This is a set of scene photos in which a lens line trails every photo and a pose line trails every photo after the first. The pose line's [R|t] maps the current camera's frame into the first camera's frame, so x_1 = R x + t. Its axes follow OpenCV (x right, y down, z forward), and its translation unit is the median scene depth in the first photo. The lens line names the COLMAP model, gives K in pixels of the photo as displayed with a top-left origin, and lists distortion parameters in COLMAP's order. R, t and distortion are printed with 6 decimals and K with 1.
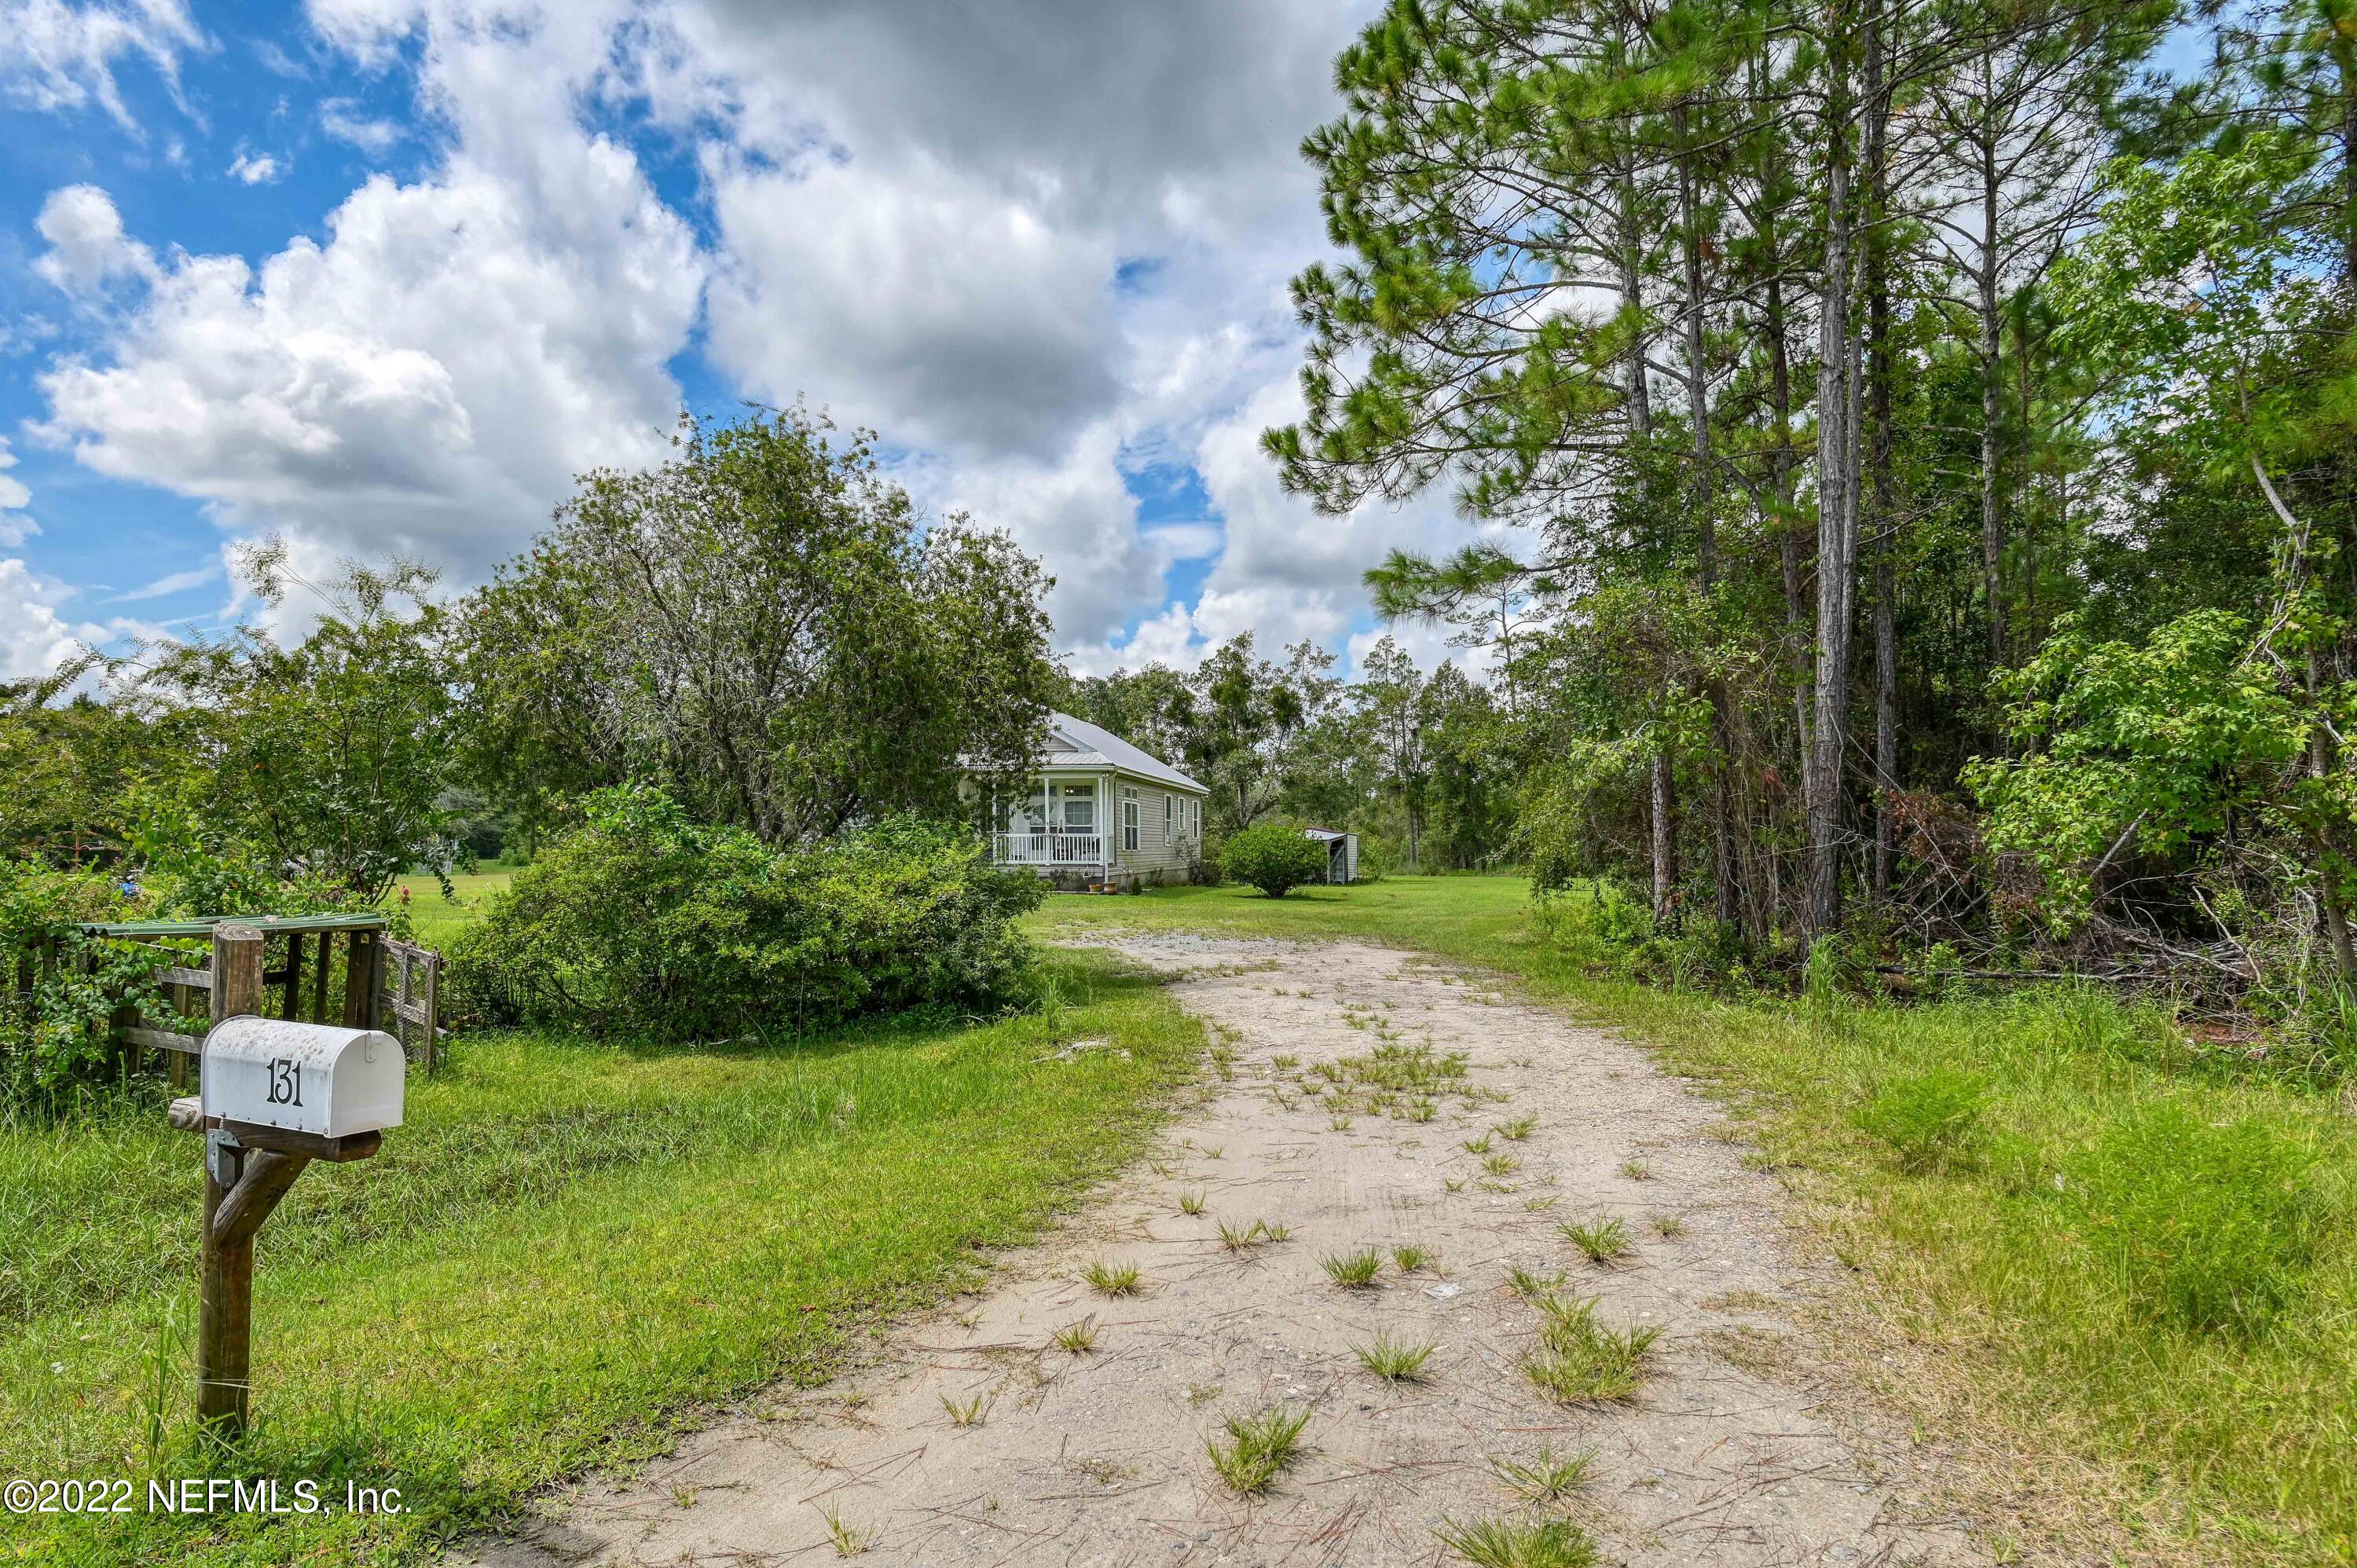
lens RADIAL K [[1400.3, 0, 1151.9], [0, 1400.3, 781.0], [0, 0, 1]] dist [0.001190, 0.000073]
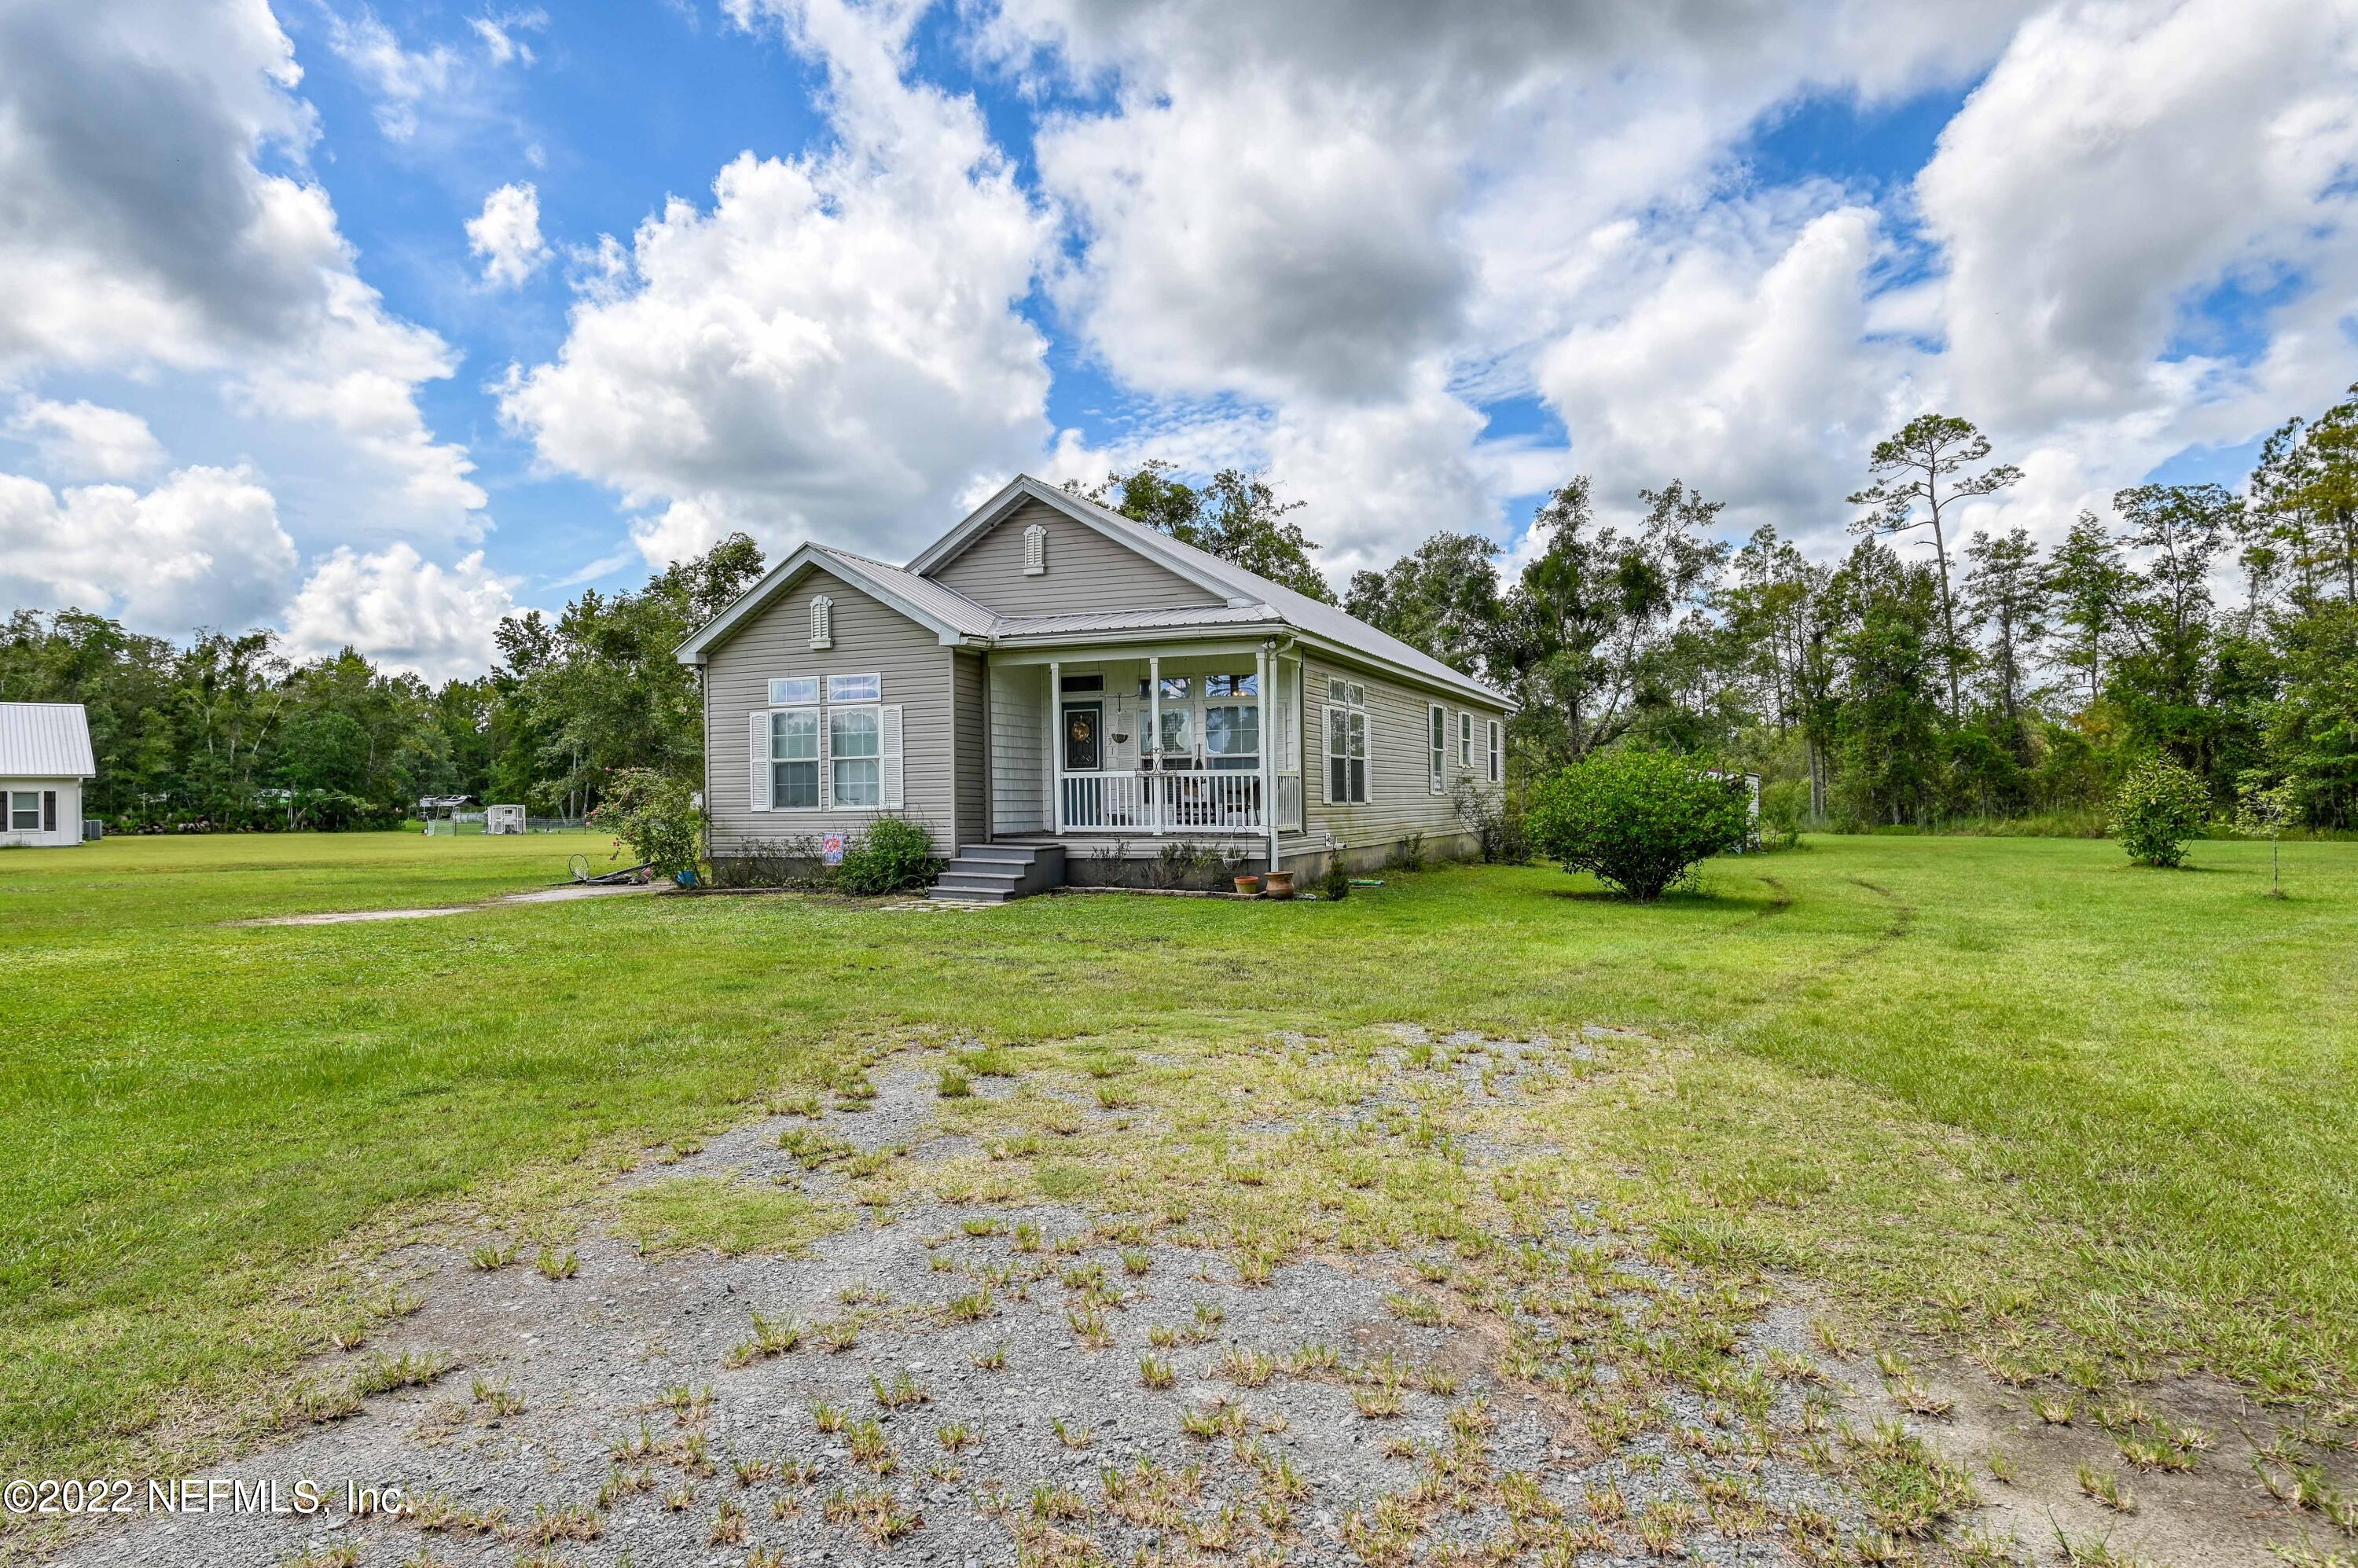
lens RADIAL K [[1384.4, 0, 1177.1], [0, 1384.4, 801.4], [0, 0, 1]] dist [0.000362, -0.000481]
pose [[0.976830, -0.005813, -0.213939, 0.020313], [0.016413, 0.998722, 0.047804, 0.014614], [0.213387, -0.050207, 0.975677, 0.306805]]
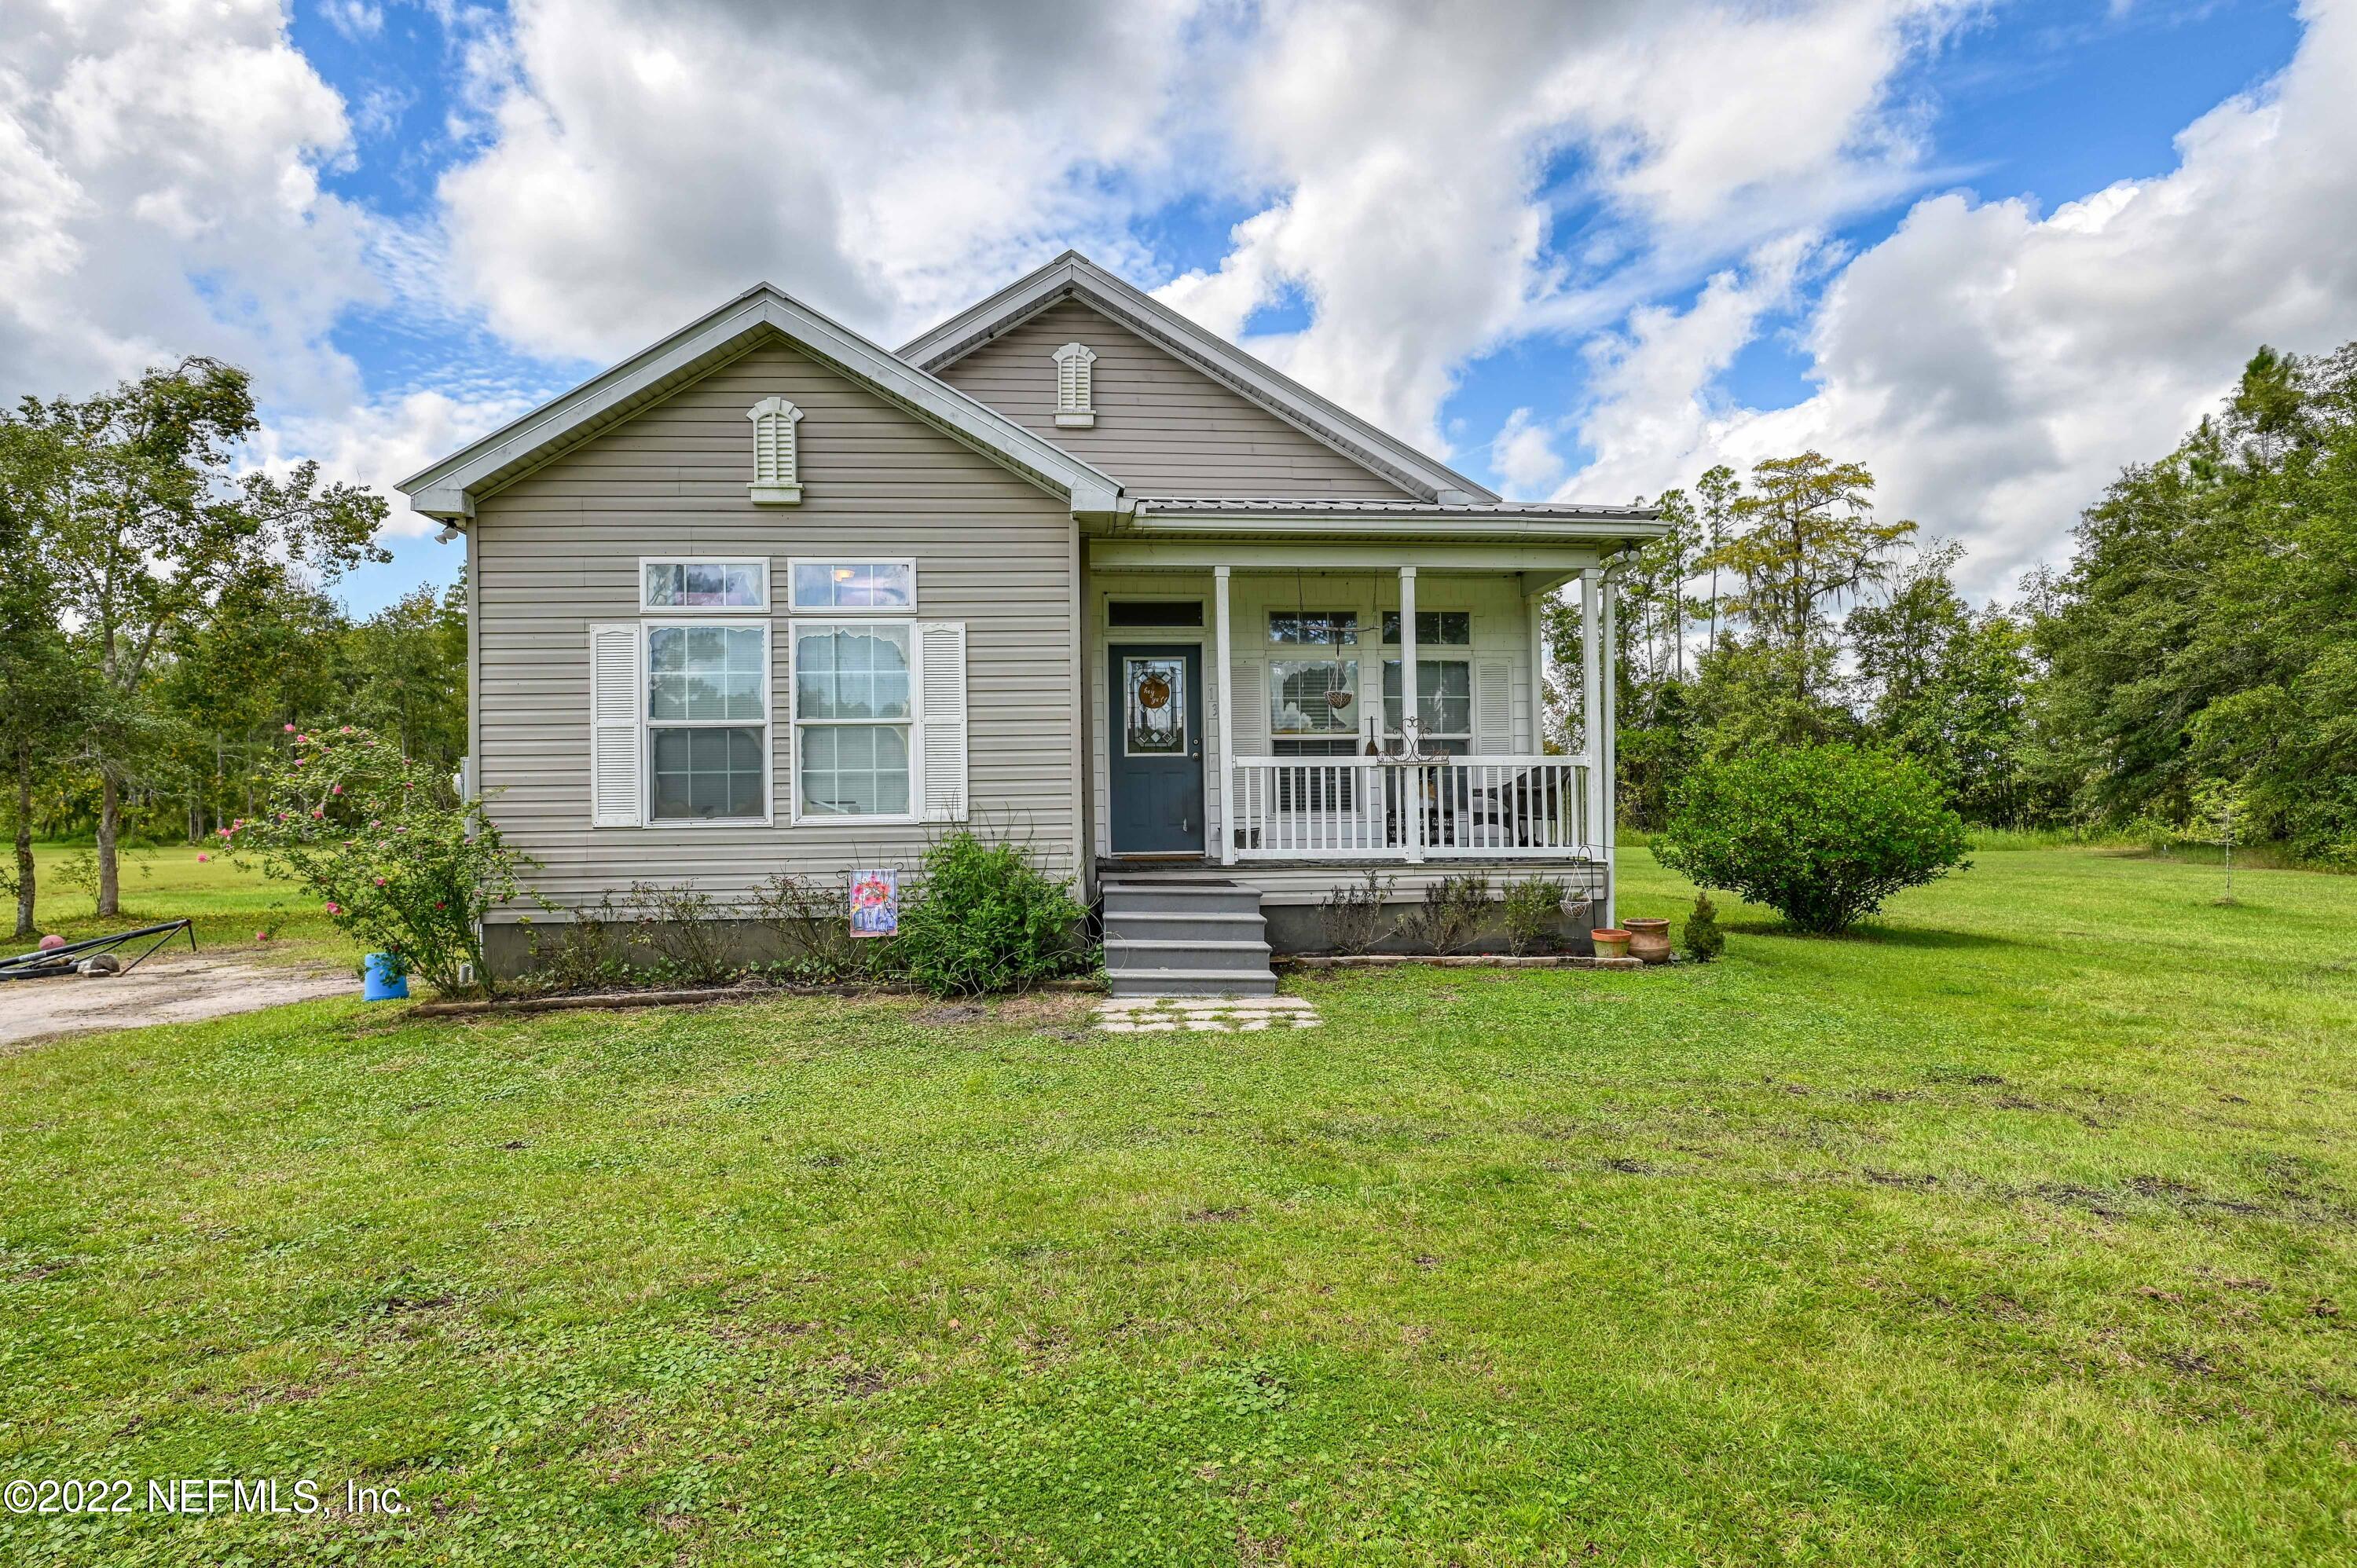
lens RADIAL K [[1362.4, 0, 1177.8], [0, 1362.4, 792.7], [0, 0, 1]] dist [0.003502, 0.000888]
pose [[0.967082, -0.002537, 0.254452, -0.108016], [-0.005656, 0.999489, 0.031462, 0.020943], [-0.254402, -0.031865, 0.966573, 0.422990]]
